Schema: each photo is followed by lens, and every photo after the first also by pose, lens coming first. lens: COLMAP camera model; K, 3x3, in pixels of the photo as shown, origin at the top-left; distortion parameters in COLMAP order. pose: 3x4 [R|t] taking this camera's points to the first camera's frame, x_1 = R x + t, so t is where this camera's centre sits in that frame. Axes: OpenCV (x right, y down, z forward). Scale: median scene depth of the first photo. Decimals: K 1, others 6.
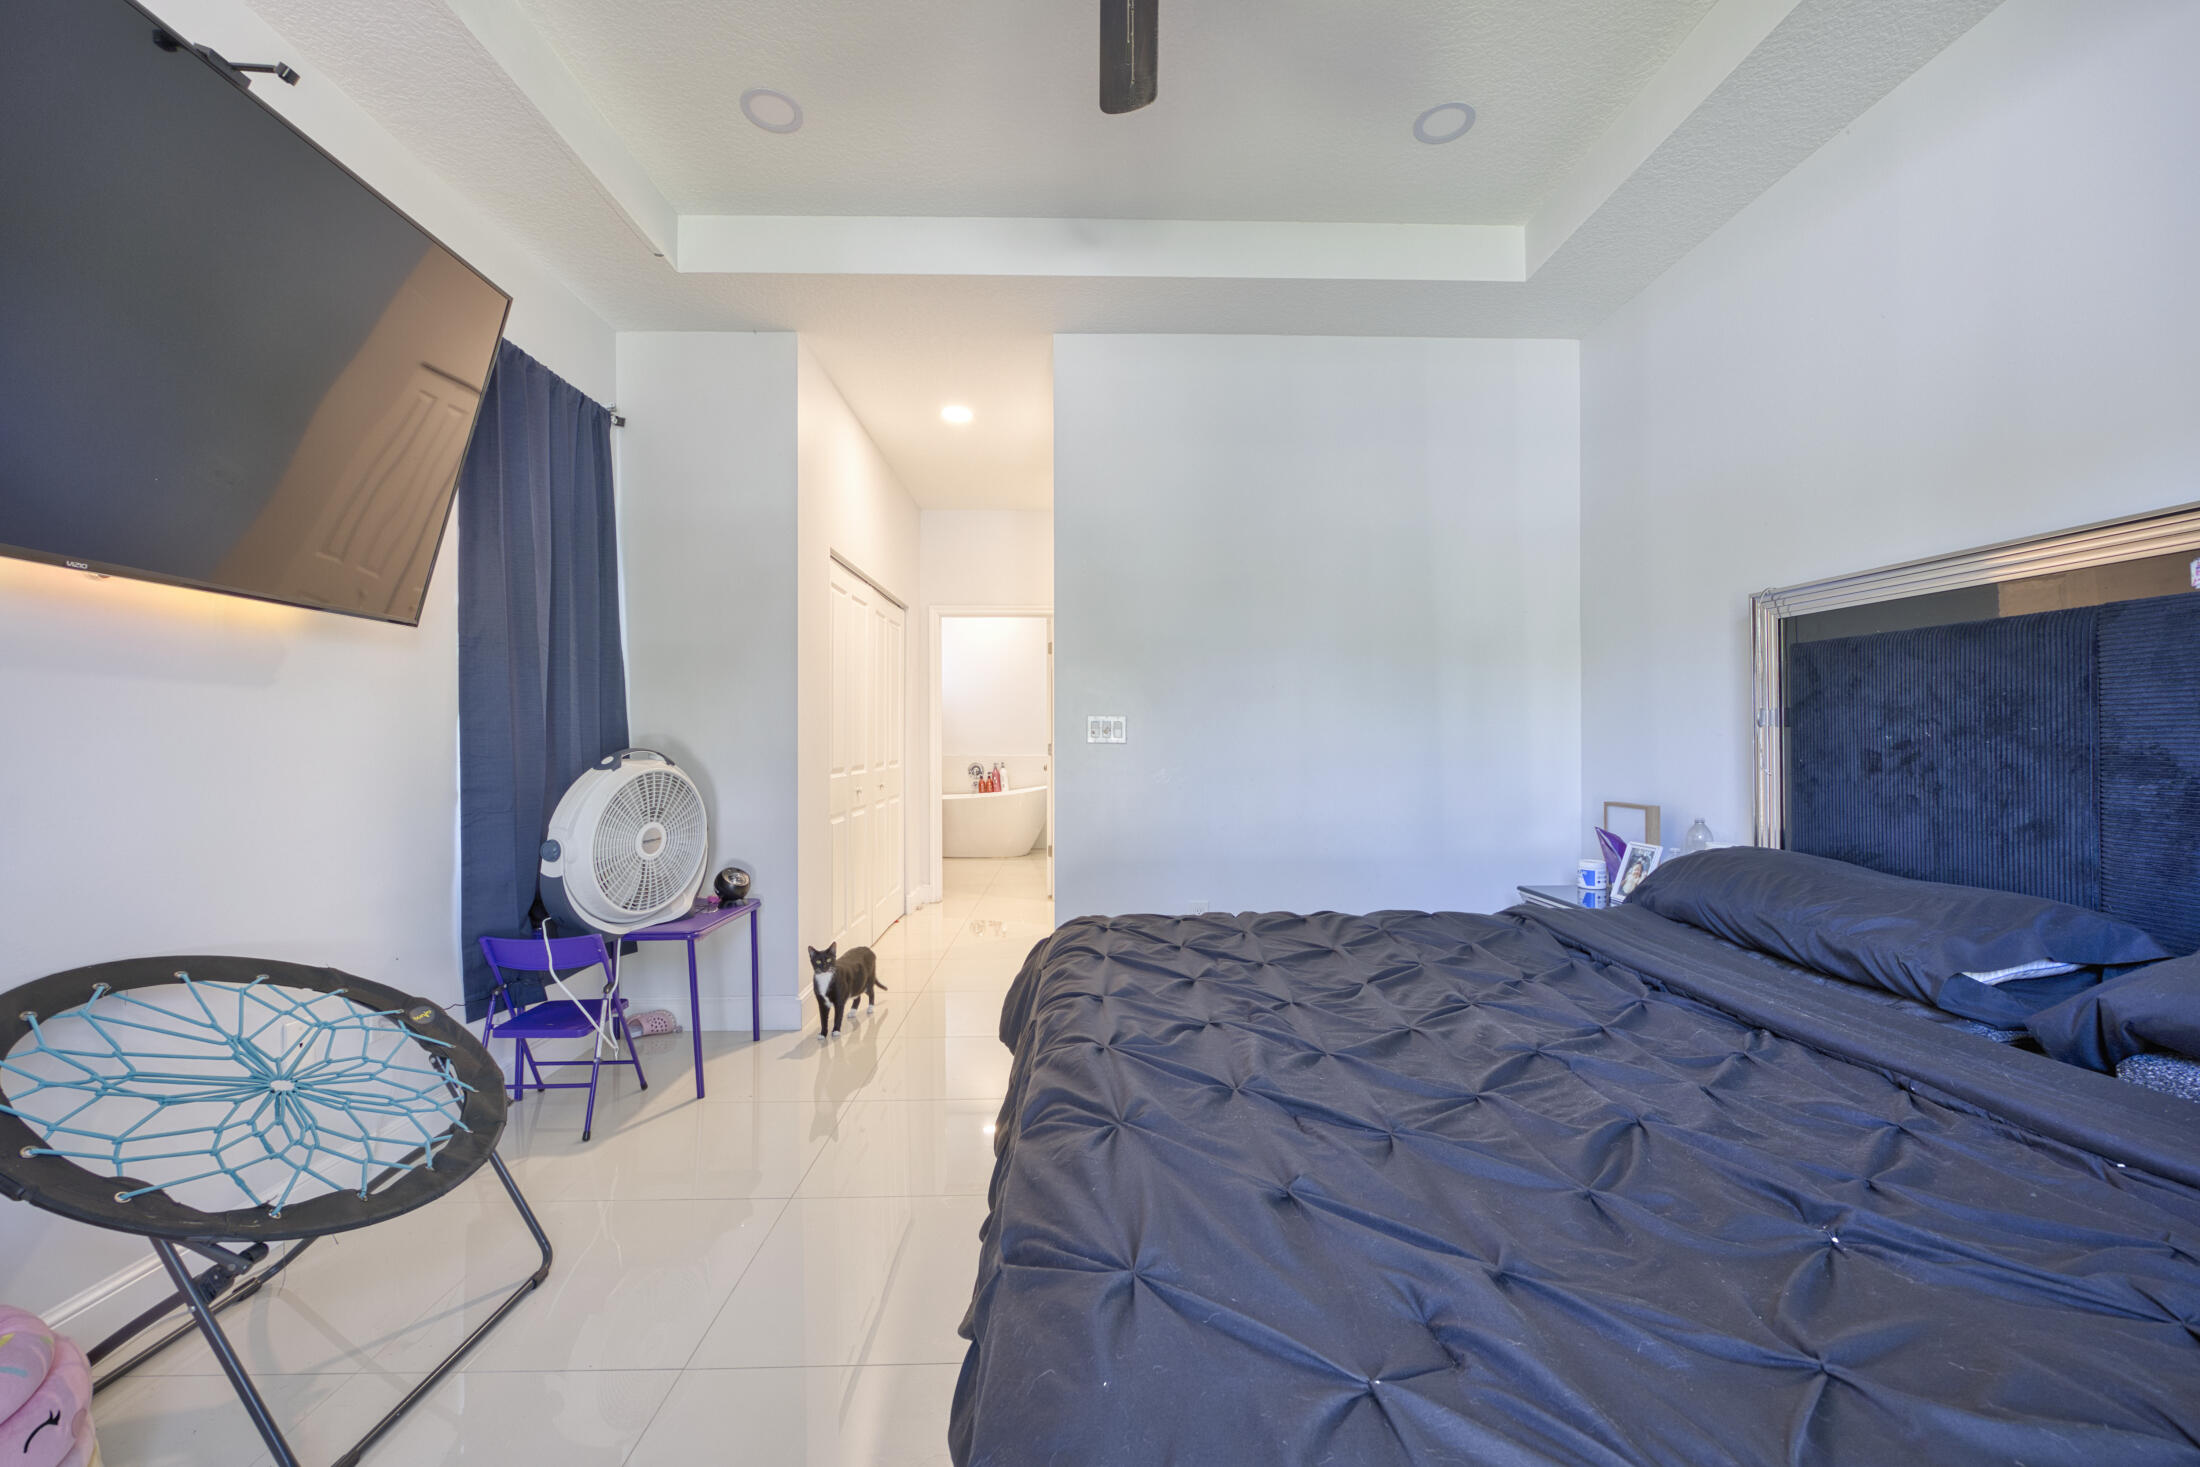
lens RADIAL K [[874.0, 0, 1098.6], [0, 874.0, 737.4], [0, 0, 1]] dist [-0.006384, 0.000977]
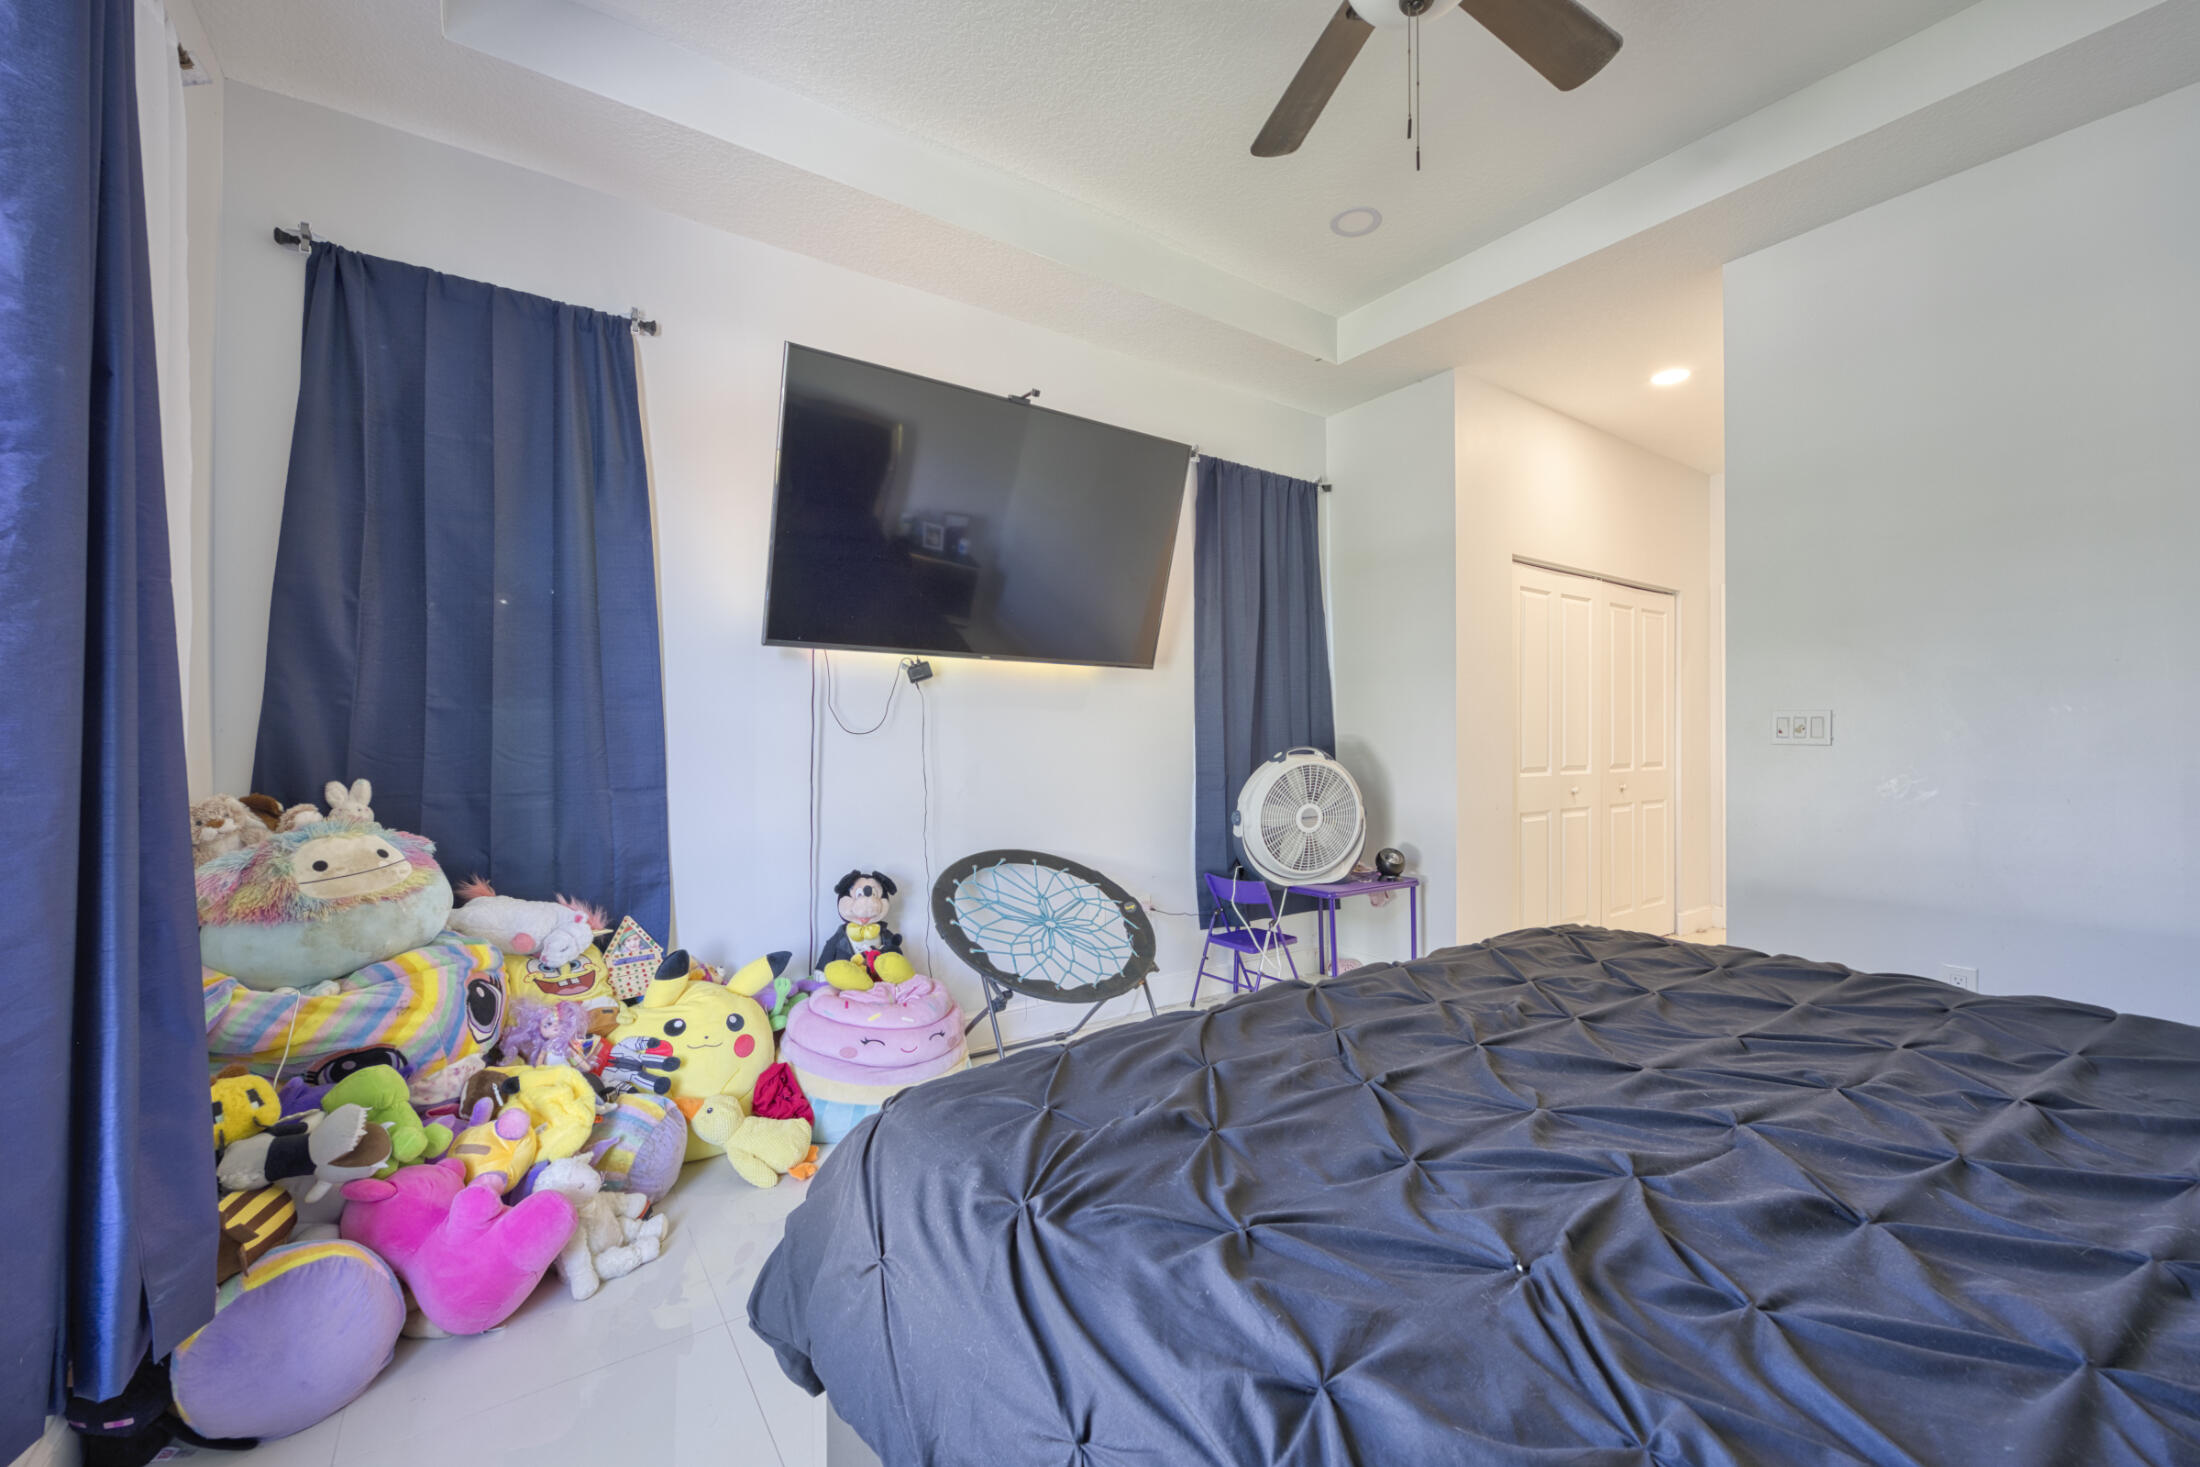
lens RADIAL K [[884.1, 0, 1102.3], [0, 884.1, 736.0], [0, 0, 1]] dist [-0.004009, 0.000084]
pose [[0.554085, -0.002220, -0.832457, 0.484634], [0.001895, 0.999997, -0.001406, -0.001572], [0.832458, -0.000799, 0.554088, 0.024787]]
